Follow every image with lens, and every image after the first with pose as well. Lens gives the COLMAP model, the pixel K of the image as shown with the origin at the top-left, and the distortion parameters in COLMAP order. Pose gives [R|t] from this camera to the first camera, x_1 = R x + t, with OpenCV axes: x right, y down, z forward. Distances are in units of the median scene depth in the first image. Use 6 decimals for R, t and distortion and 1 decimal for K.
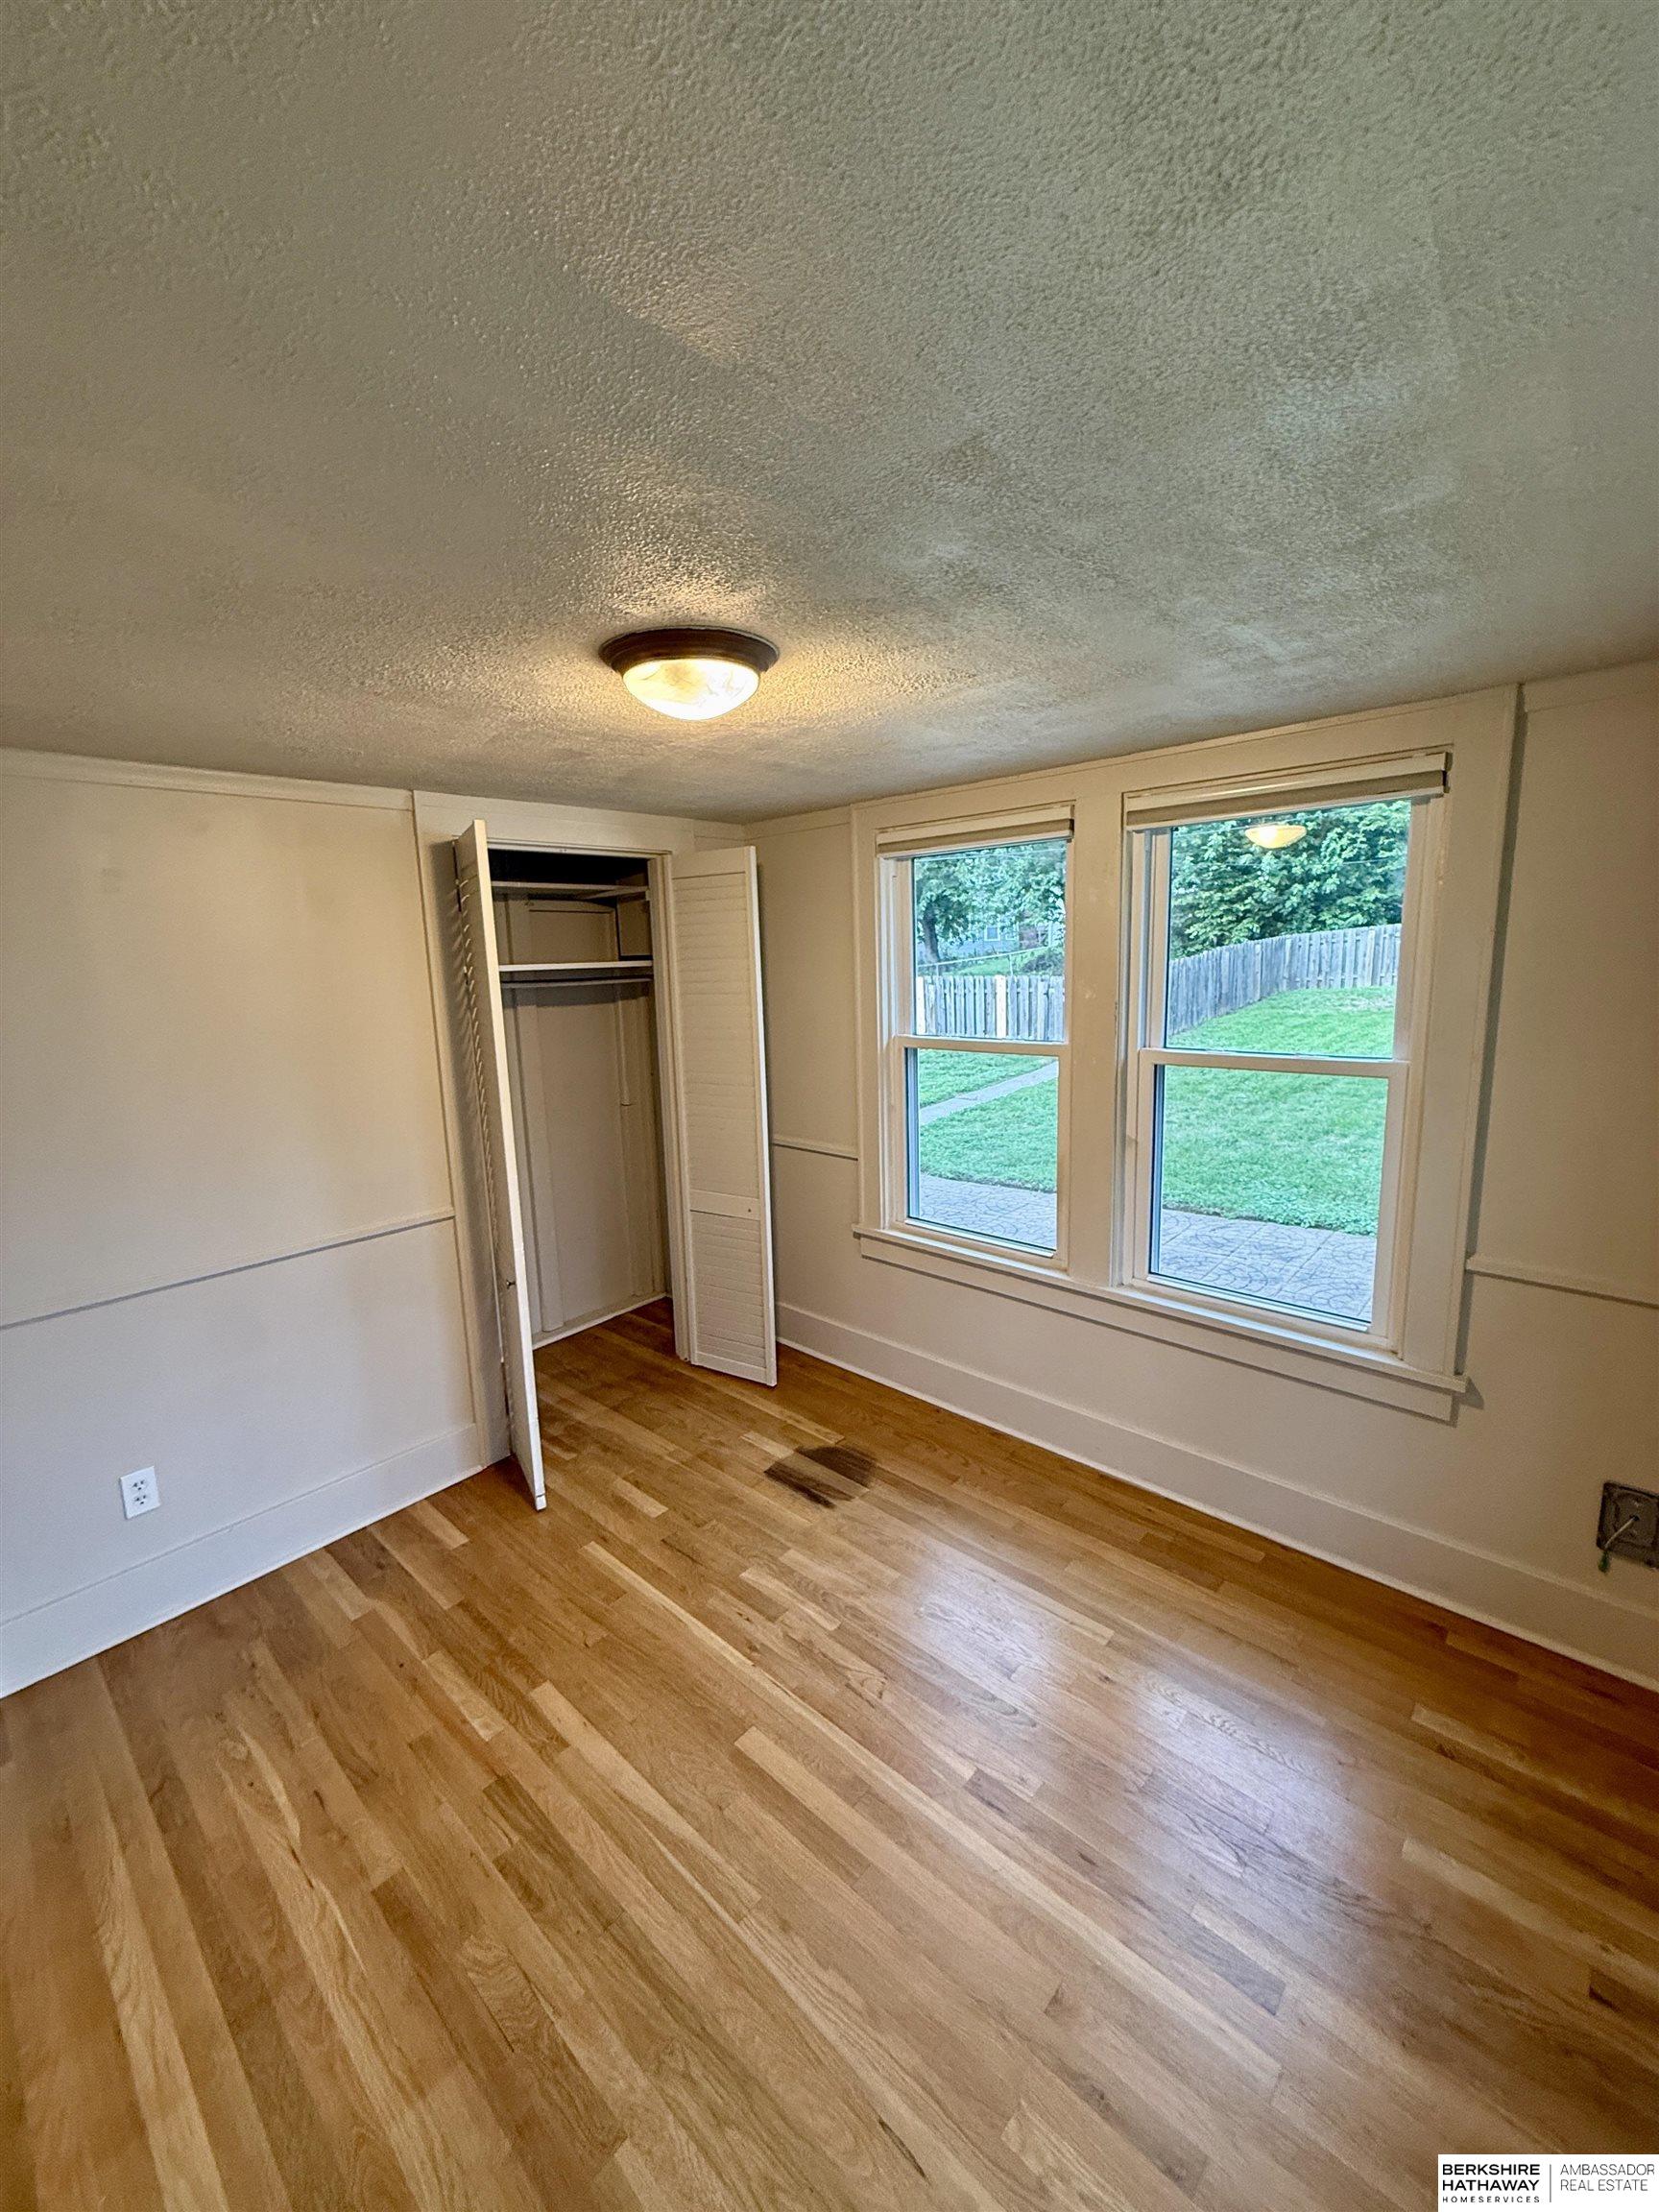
lens RADIAL K [[886.2, 0, 833.3], [0, 886.2, 1101.2], [0, 0, 1]] dist [-0.000799, -0.000641]
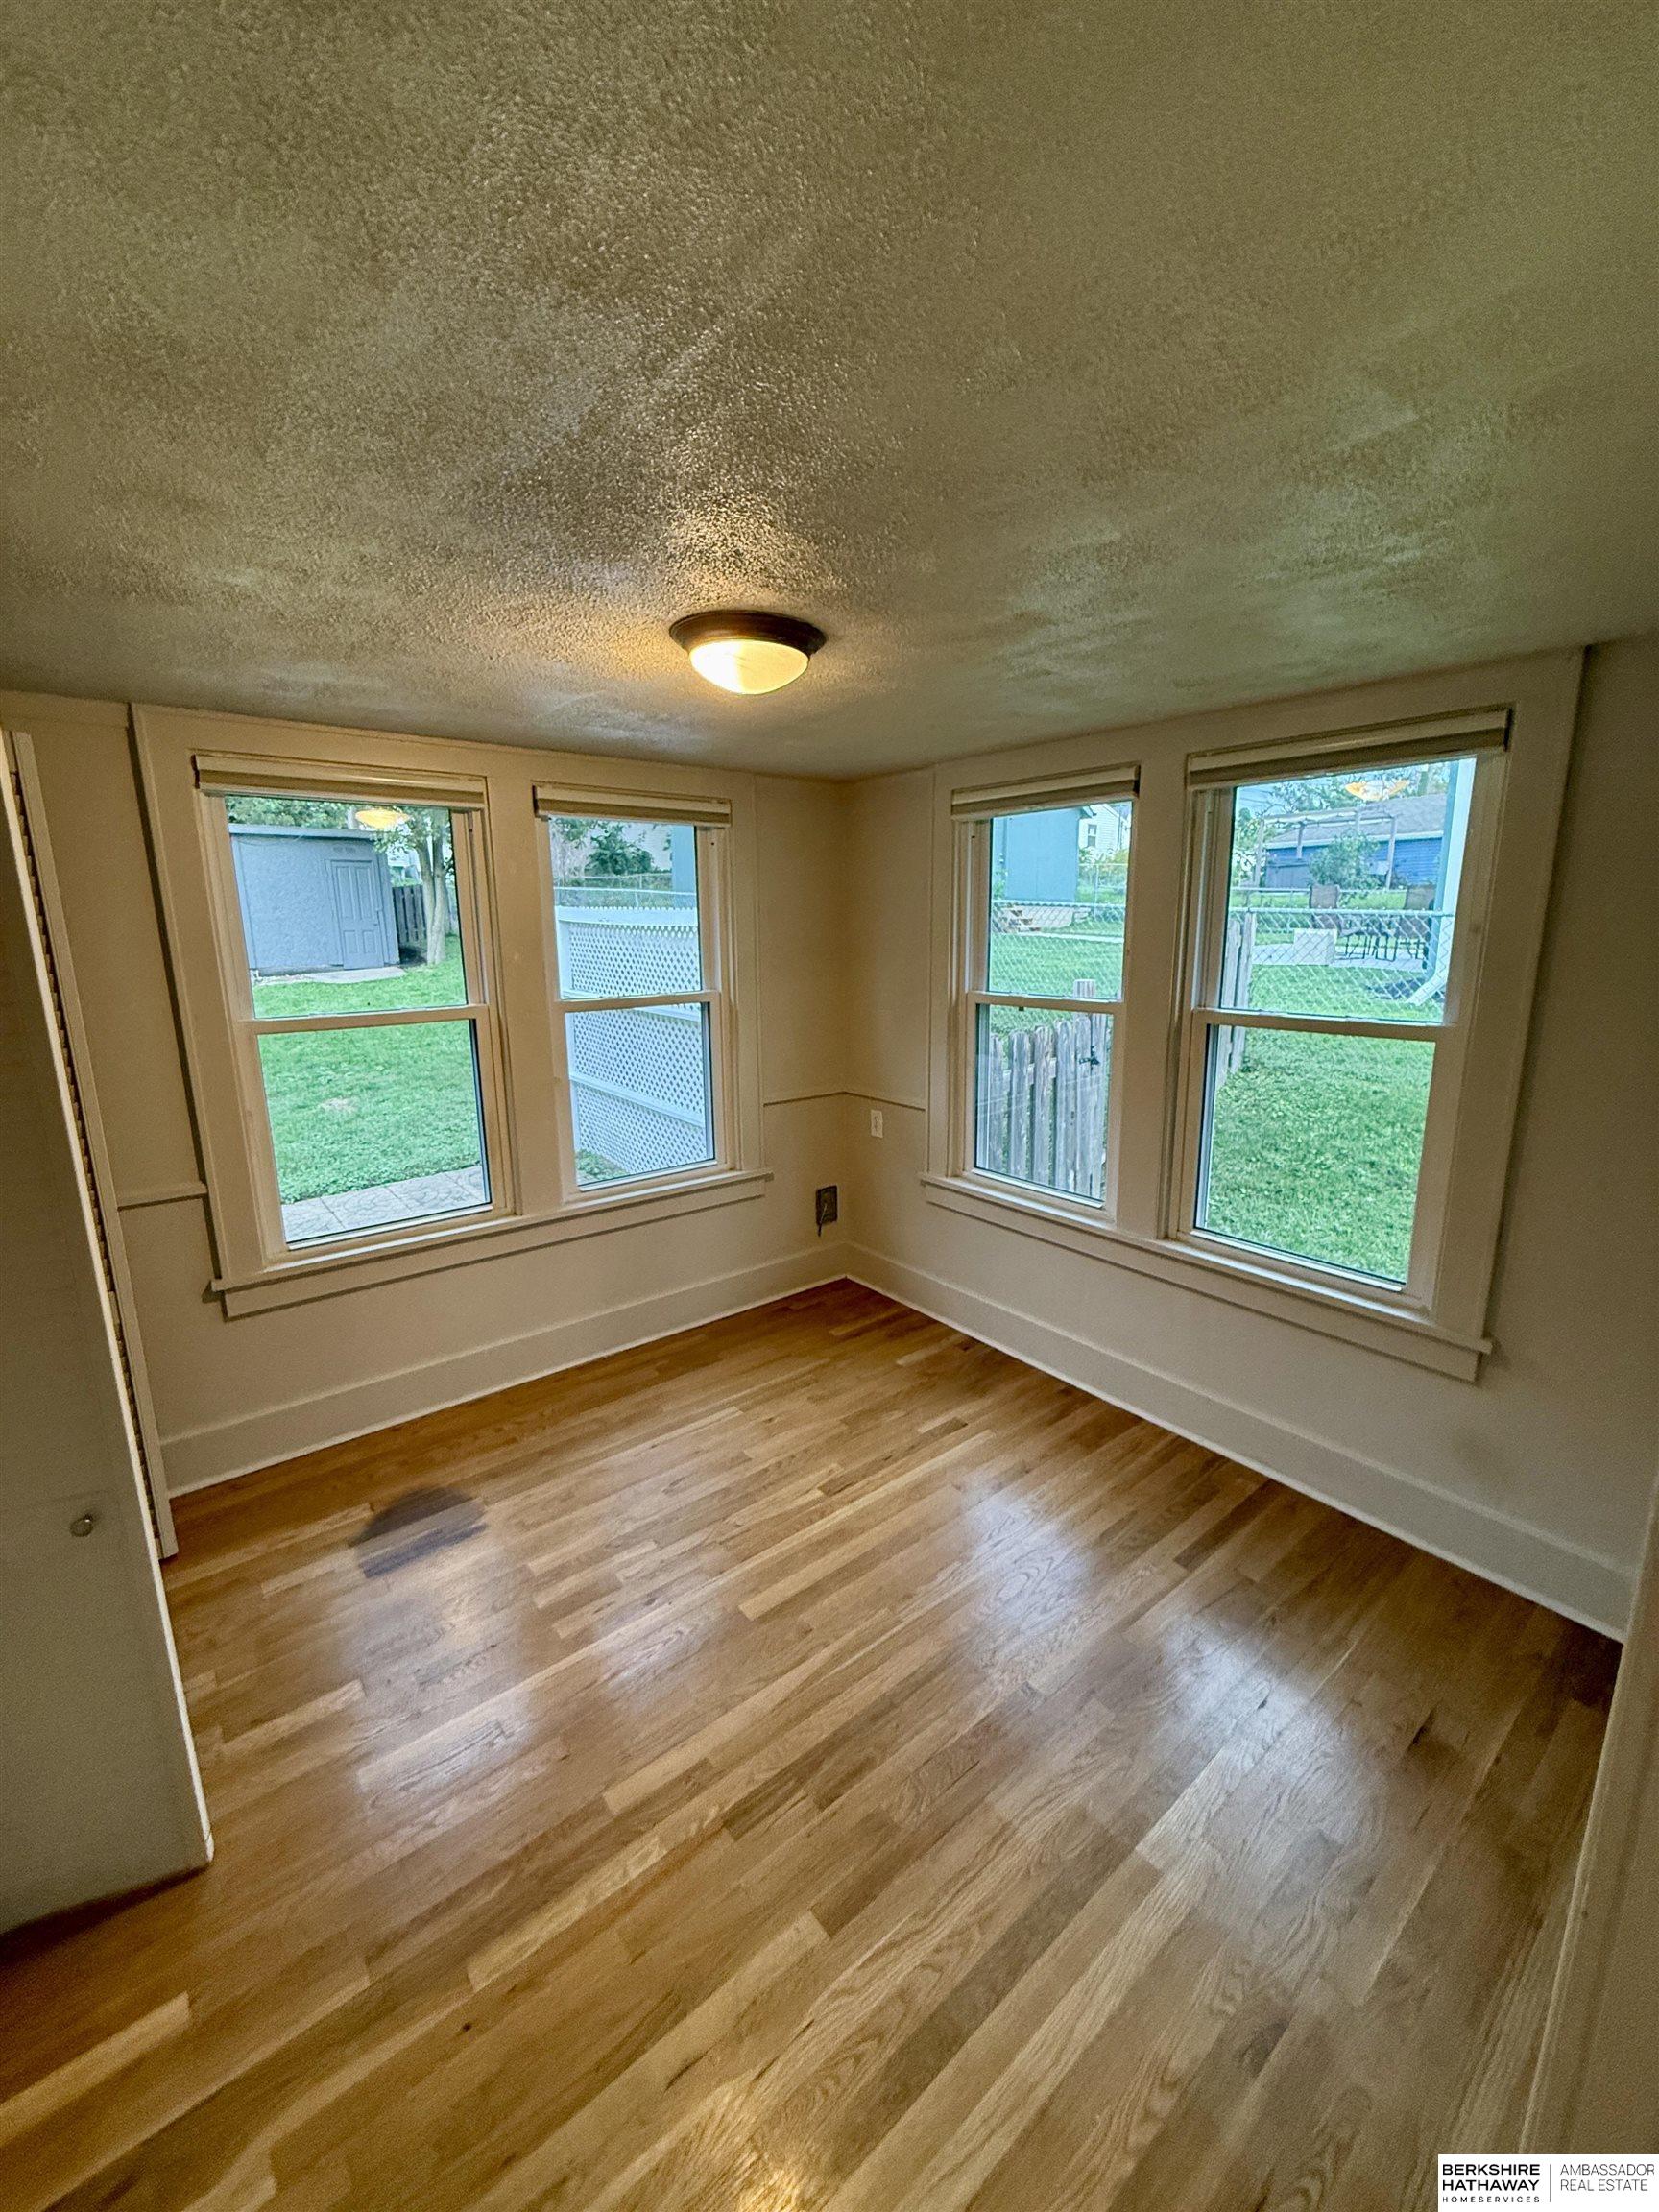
lens RADIAL K [[886.2, 0, 833.3], [0, 886.2, 1101.2], [0, 0, 1]] dist [-0.000799, -0.000641]
pose [[0.145656, -0.173853, 0.973940, -1.007011], [0.167719, 0.974529, 0.148875, -0.054339], [-0.975015, 0.141663, 0.171104, 0.582760]]
